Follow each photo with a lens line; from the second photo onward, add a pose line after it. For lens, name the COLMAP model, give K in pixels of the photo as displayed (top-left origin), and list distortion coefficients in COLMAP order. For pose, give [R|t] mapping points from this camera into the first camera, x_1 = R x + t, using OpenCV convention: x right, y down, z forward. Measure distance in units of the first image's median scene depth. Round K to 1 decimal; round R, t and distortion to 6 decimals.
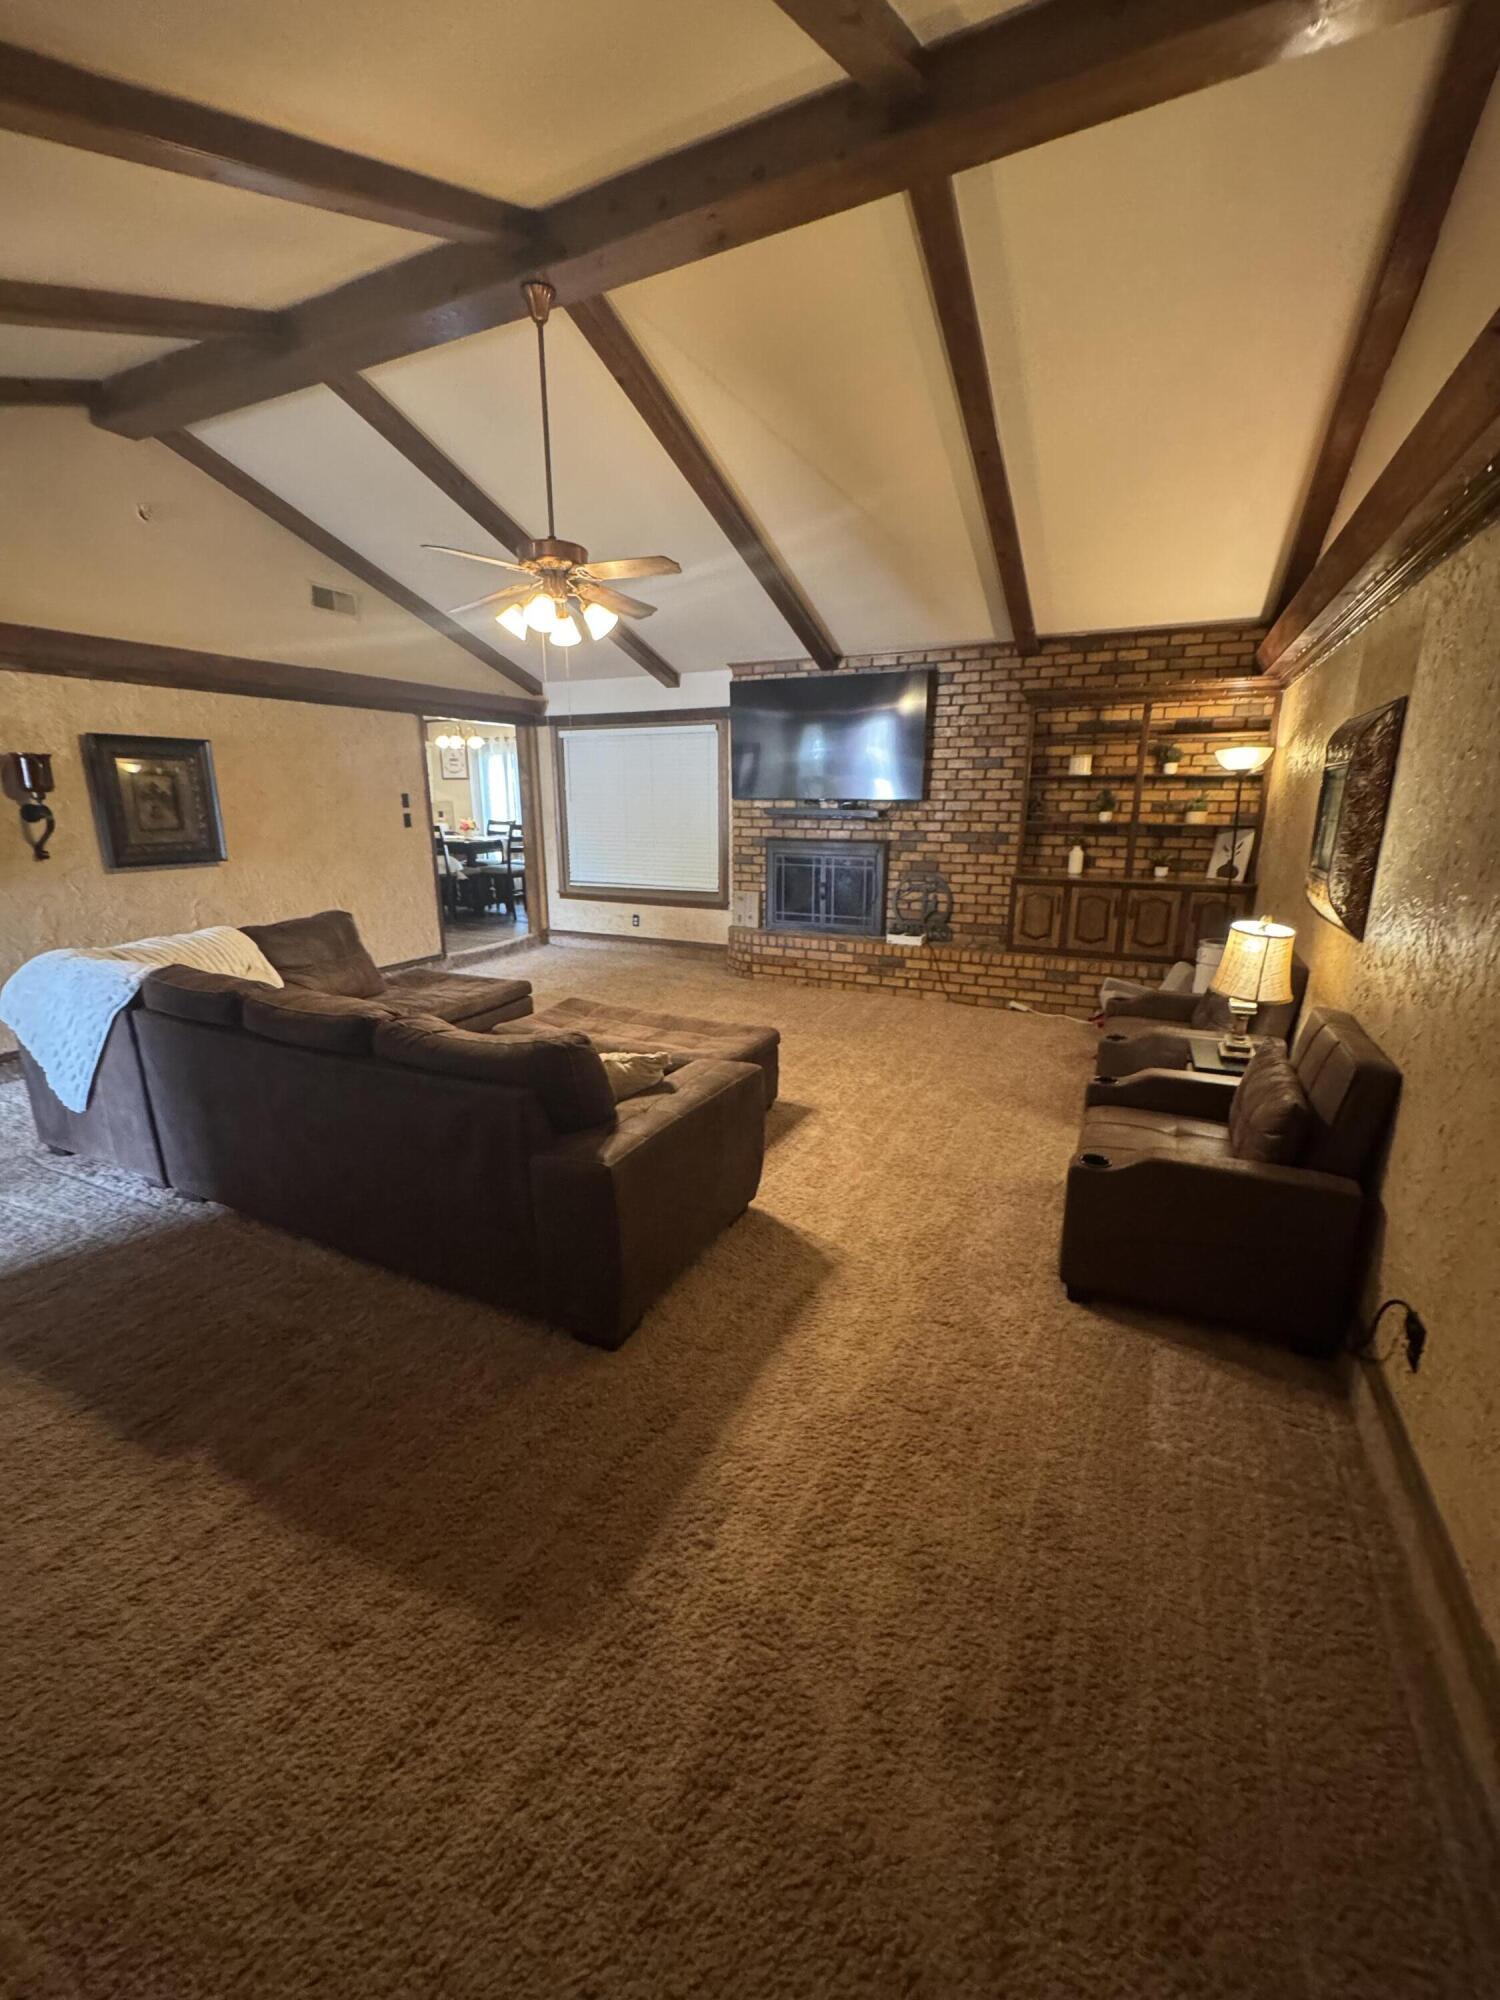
lens RADIAL K [[794.7, 0, 750.0], [0, 794.7, 1000.0], [0, 0, 1]] dist [-0.004713, 0.000119]
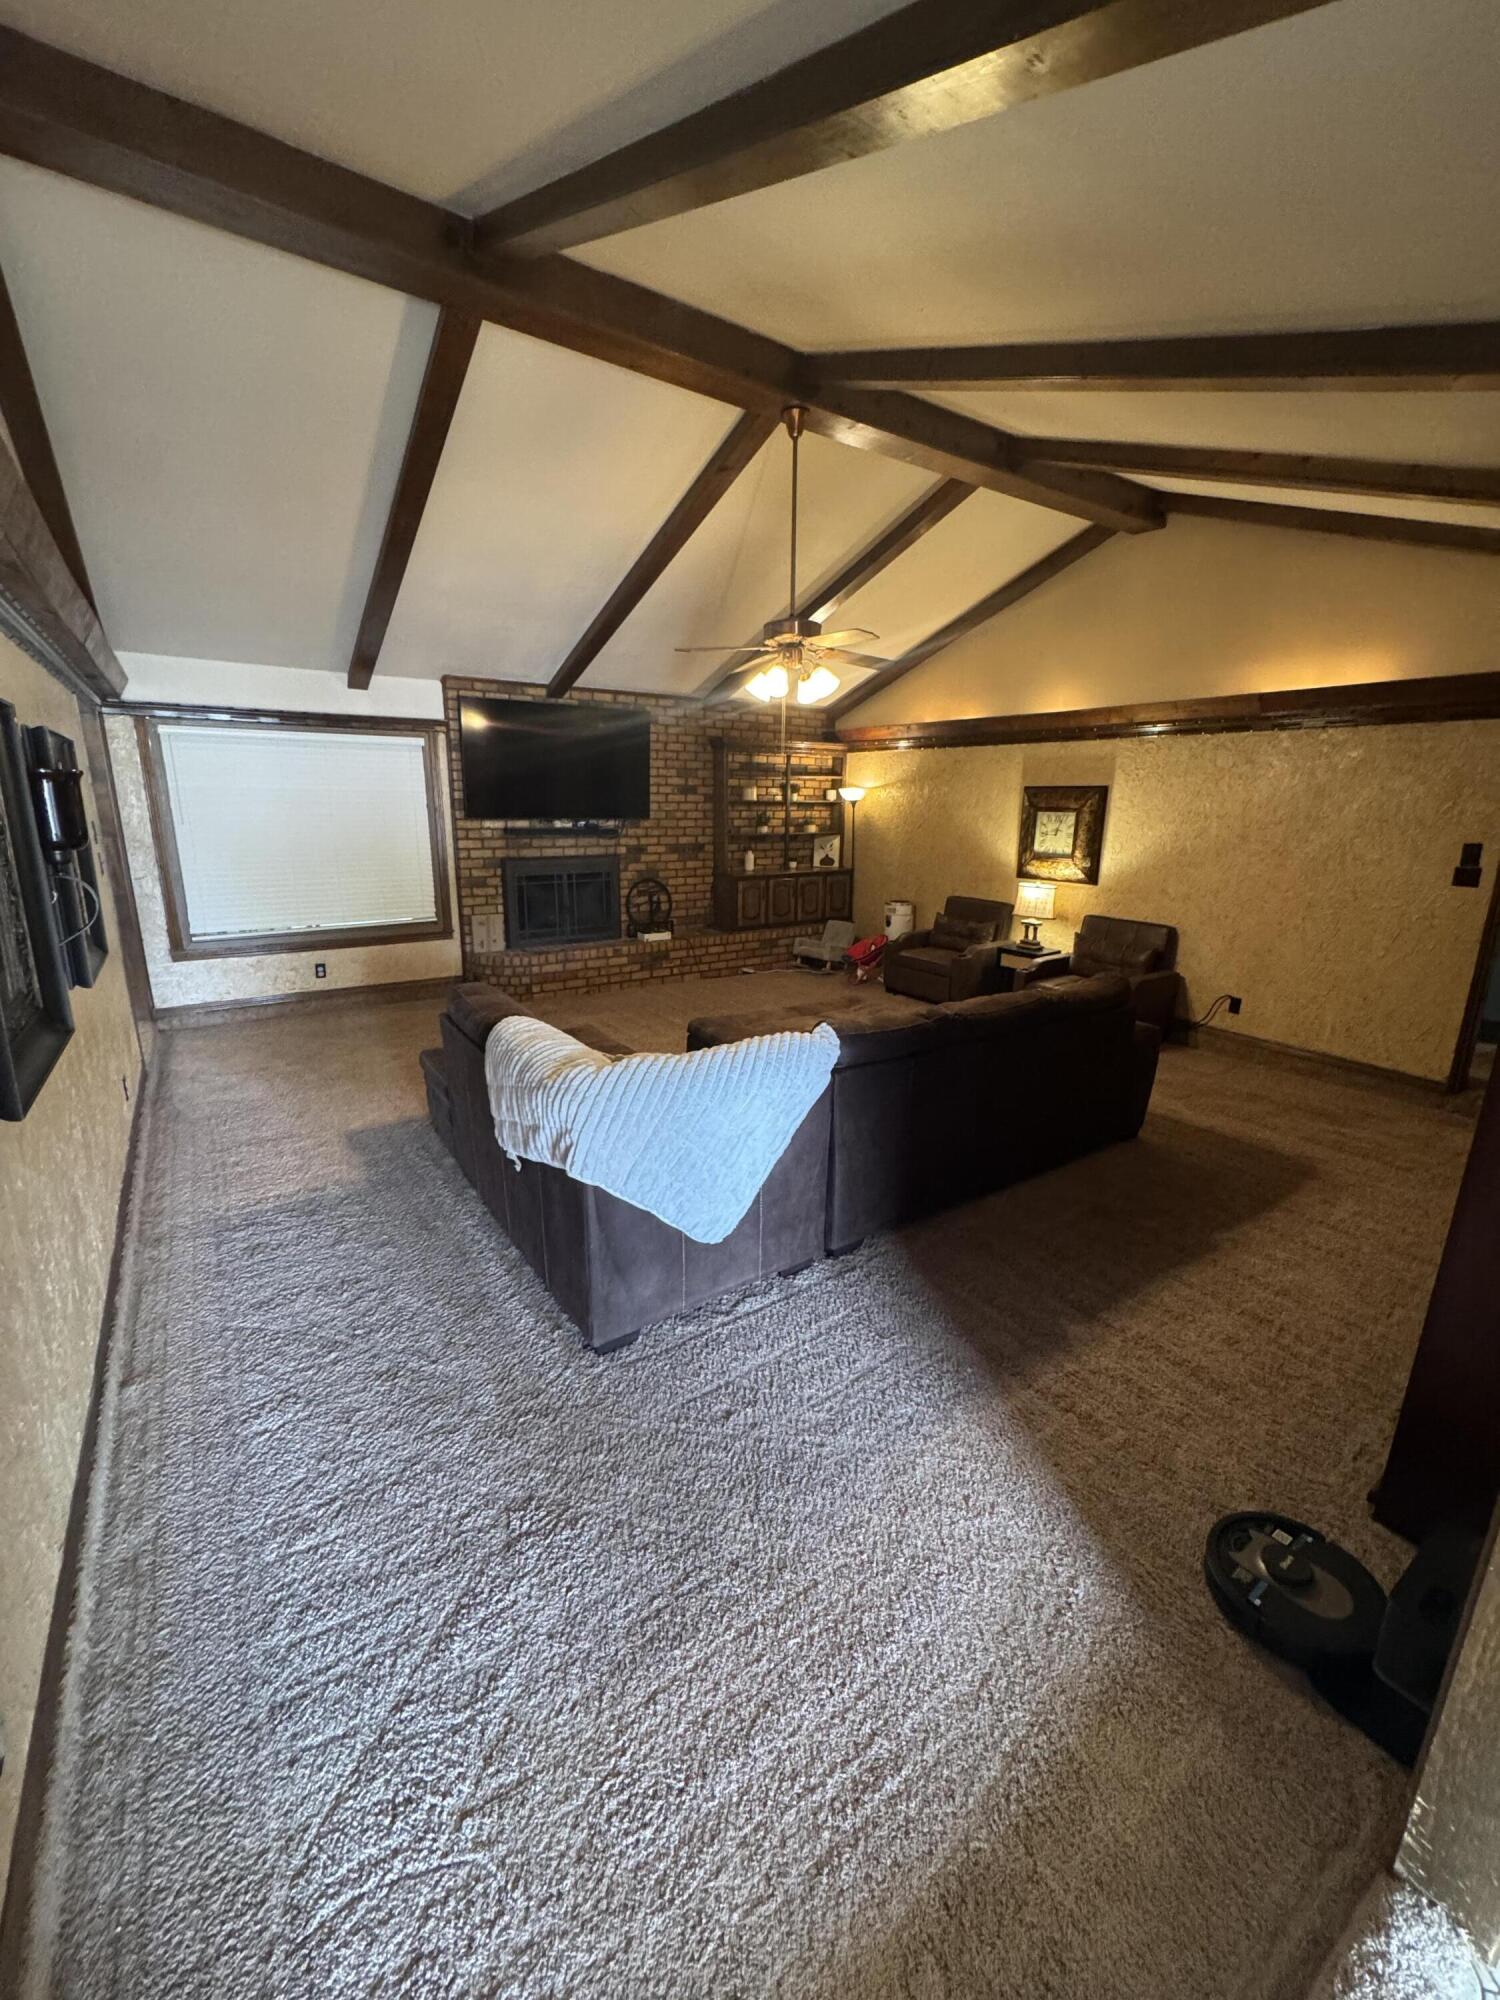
lens RADIAL K [[794.7, 0, 750.0], [0, 794.7, 1000.0], [0, 0, 1]] dist [-0.004713, 0.000119]
pose [[0.496997, -0.208613, 0.842303, -0.760534], [0.205412, 0.971368, 0.119377, -0.097195], [-0.843090, 0.113689, 0.525618, 0.270273]]
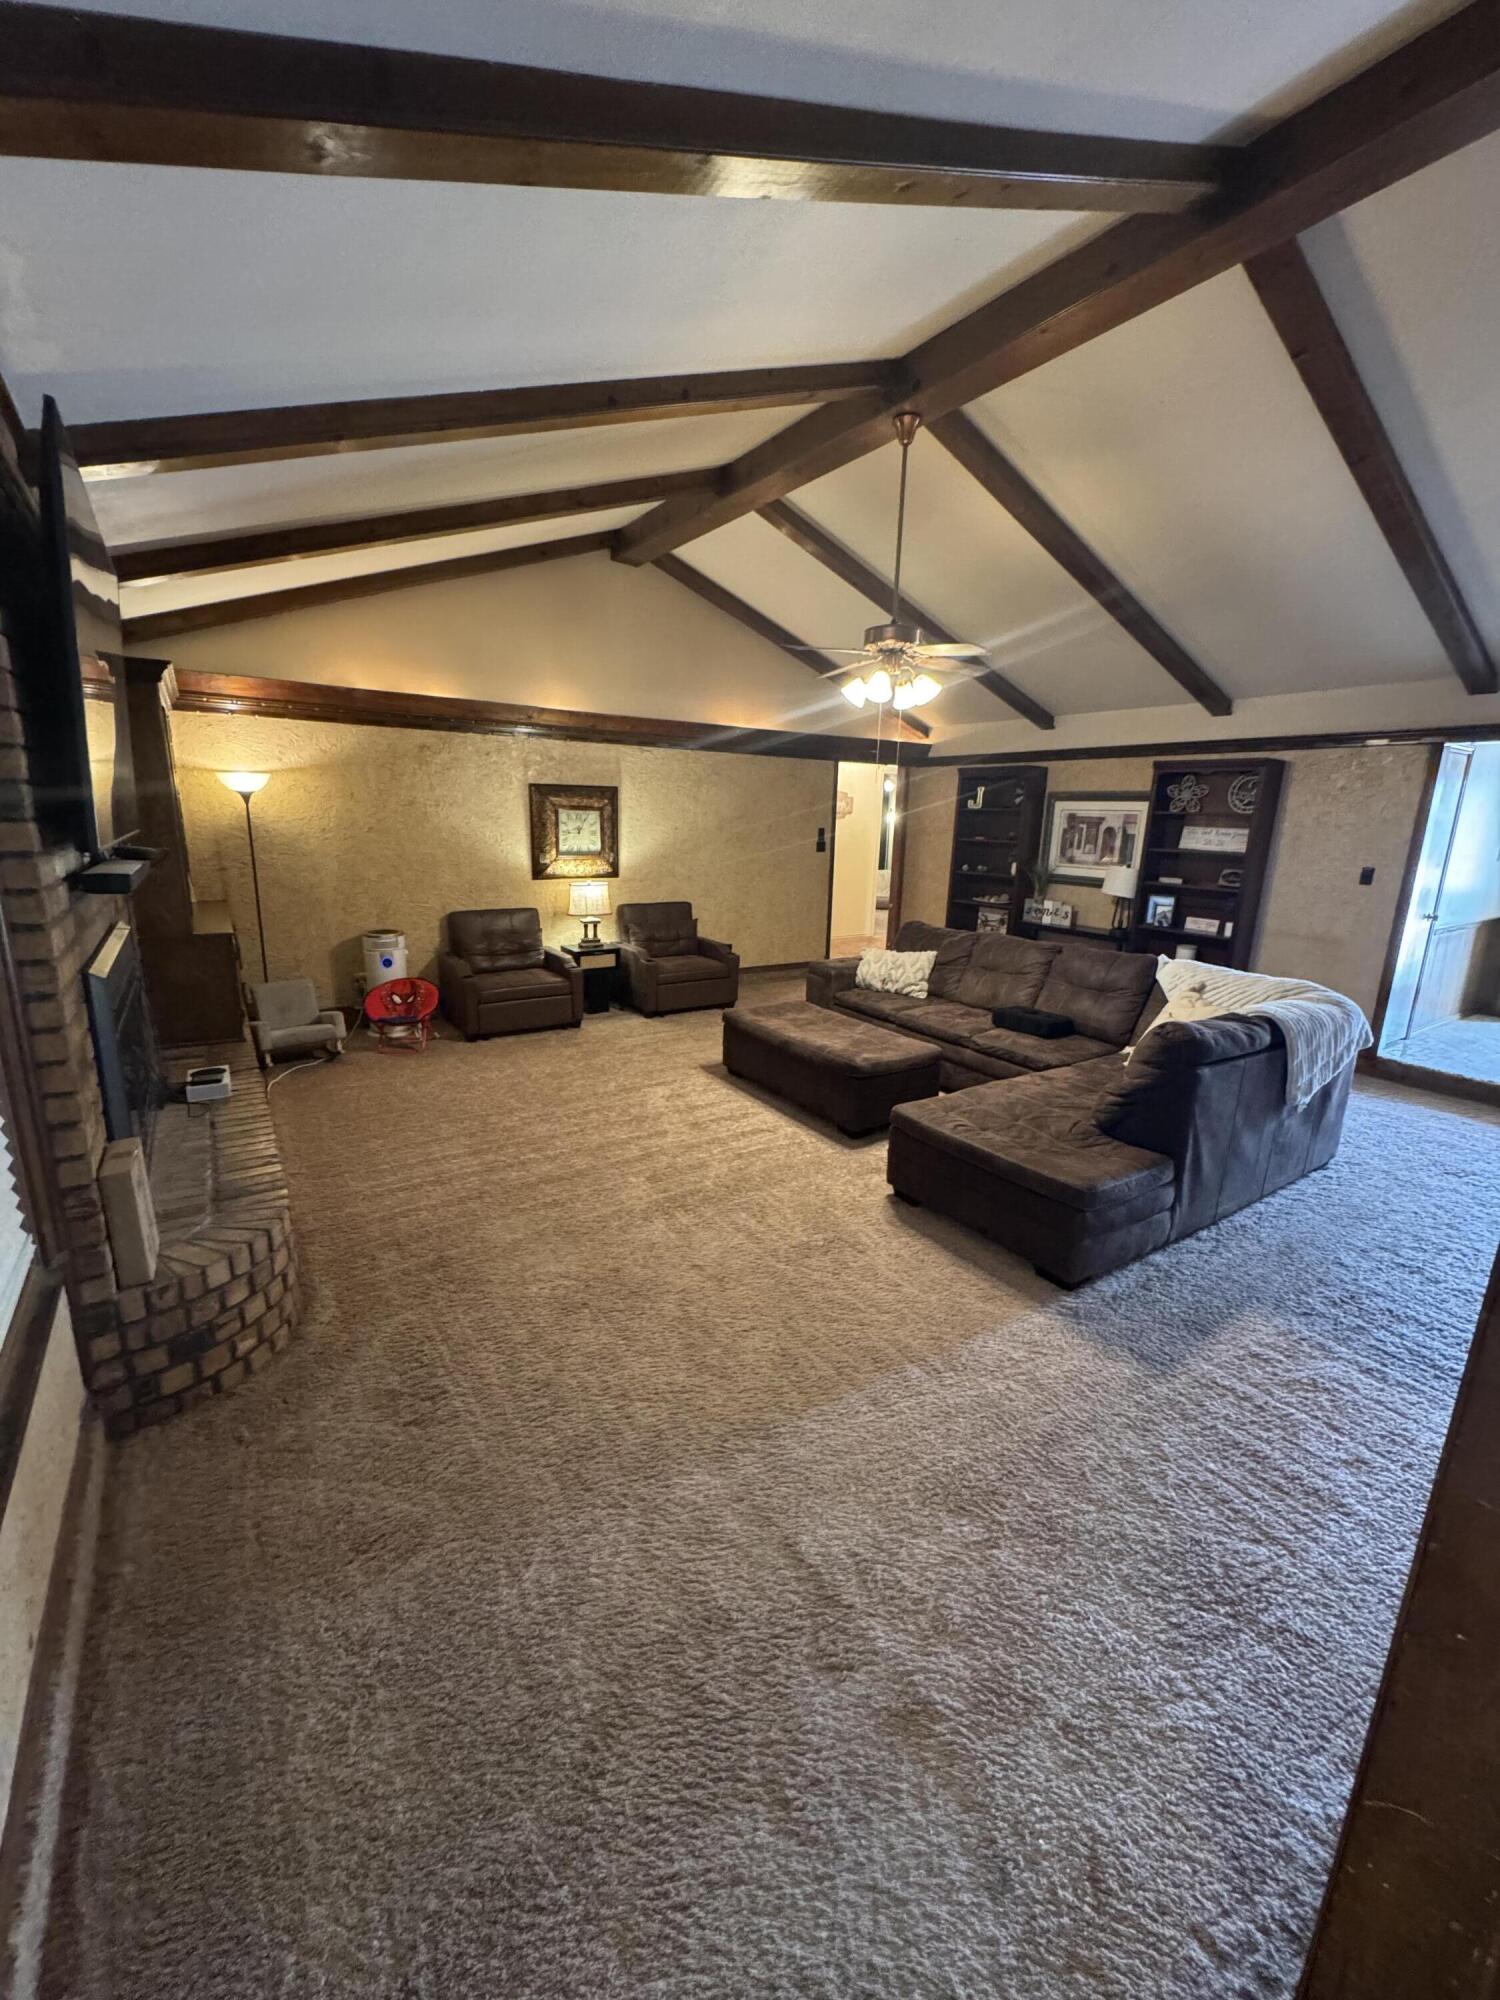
lens RADIAL K [[794.7, 0, 750.0], [0, 794.7, 1000.0], [0, 0, 1]] dist [-0.004713, 0.000119]
pose [[-0.869115, -0.133966, 0.476122, -0.358129], [0.099101, 0.895935, 0.432989, -0.348139], [-0.484580, 0.423501, -0.765395, 1.292299]]
